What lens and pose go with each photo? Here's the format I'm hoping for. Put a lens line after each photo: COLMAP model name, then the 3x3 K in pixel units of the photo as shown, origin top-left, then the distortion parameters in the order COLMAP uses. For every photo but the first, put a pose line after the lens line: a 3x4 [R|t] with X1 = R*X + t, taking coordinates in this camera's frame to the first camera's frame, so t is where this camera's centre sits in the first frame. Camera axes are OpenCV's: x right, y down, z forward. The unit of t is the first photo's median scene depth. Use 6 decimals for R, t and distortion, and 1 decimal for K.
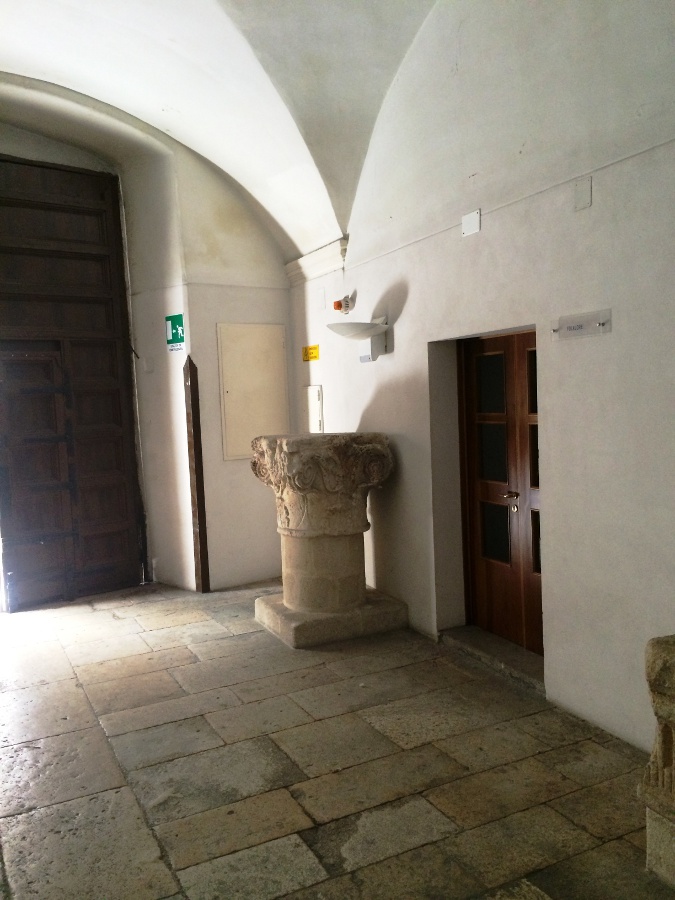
lens RADIAL K [[770.3, 0, 337.5], [0, 770.3, 450.0], [0, 0, 1]] dist [0.079255, -0.114206]
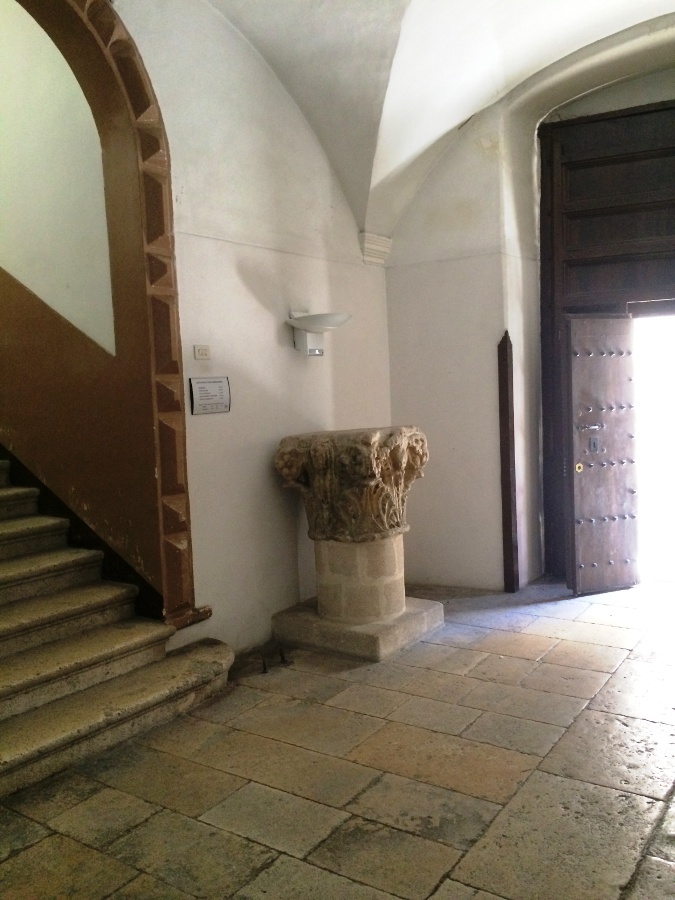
lens RADIAL K [[770.3, 0, 337.5], [0, 770.3, 450.0], [0, 0, 1]] dist [0.079255, -0.114206]
pose [[0.480201, 0.085926, -0.872940, 0.348253], [-0.035388, 0.996278, 0.078599, -0.031386], [0.876445, -0.006852, 0.481454, 0.292163]]
